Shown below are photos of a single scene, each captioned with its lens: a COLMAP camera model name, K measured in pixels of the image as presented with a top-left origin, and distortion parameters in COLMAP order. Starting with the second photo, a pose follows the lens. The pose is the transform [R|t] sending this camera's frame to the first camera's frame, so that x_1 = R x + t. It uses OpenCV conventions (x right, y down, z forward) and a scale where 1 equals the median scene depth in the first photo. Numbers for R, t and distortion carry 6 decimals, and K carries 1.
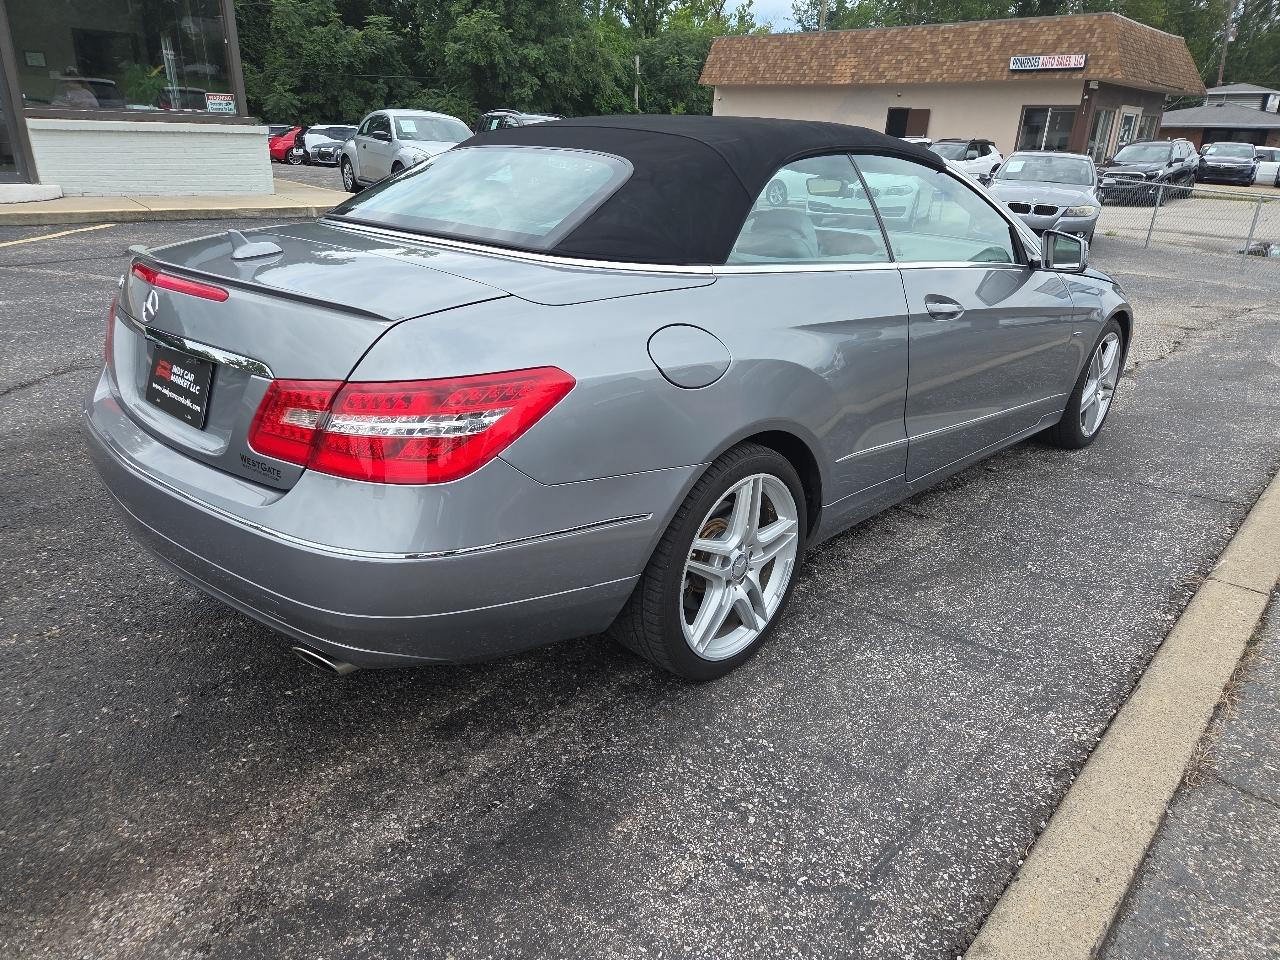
lens RADIAL K [[852.7, 0, 635.7], [0, 852.7, 478.5], [0, 0, 1]] dist [0.069625, -0.059706]
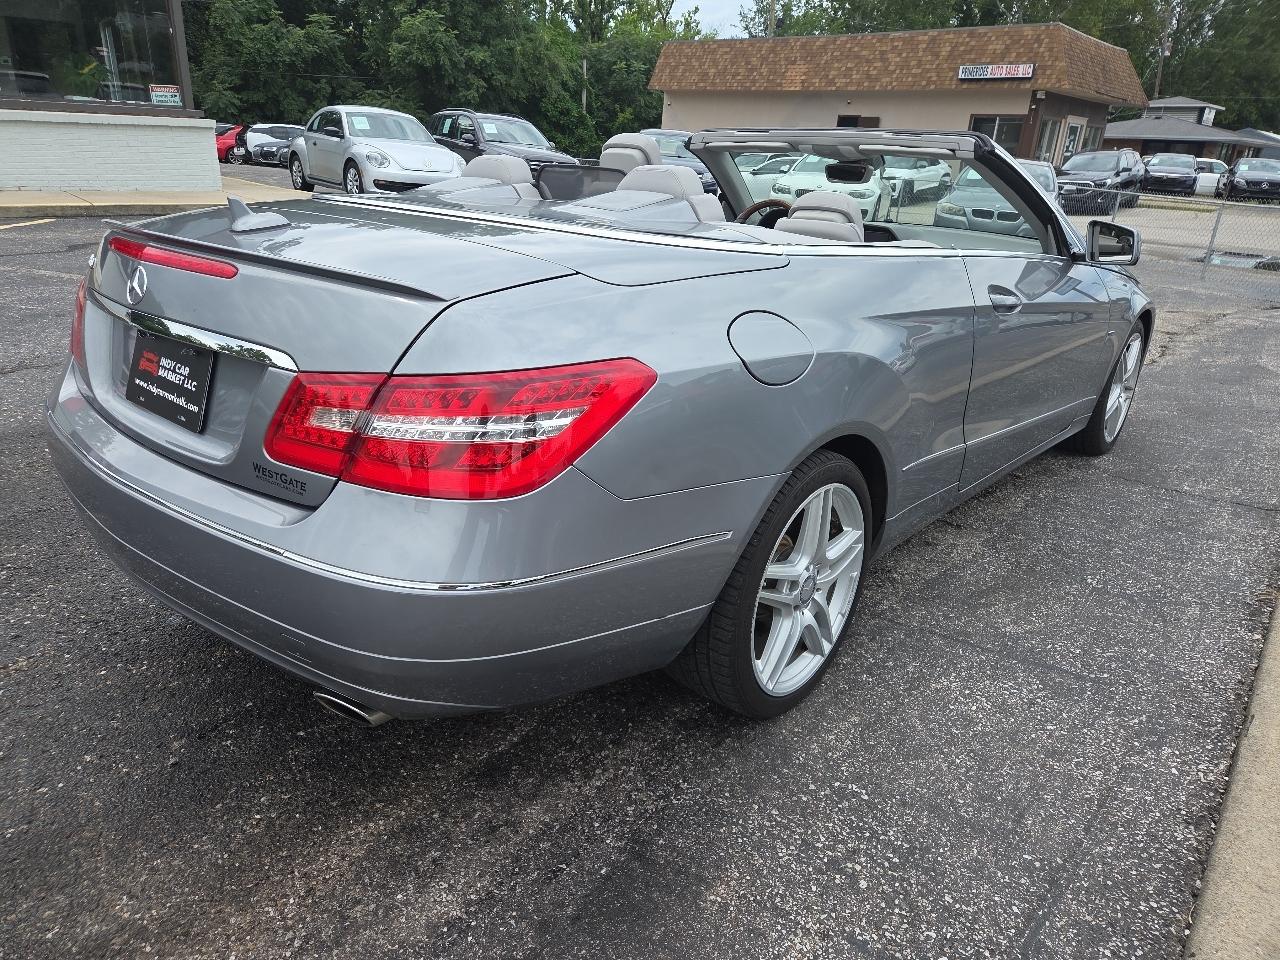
lens RADIAL K [[834.1, 0, 614.2], [0, 834.1, 503.2], [0, 0, 1]] dist [0.062204, -0.051225]
pose [[0.999044, -0.002758, 0.043635, -0.121914], [0.001680, 0.999693, 0.024717, -0.006764], [-0.043690, -0.024620, 0.998742, 0.137526]]
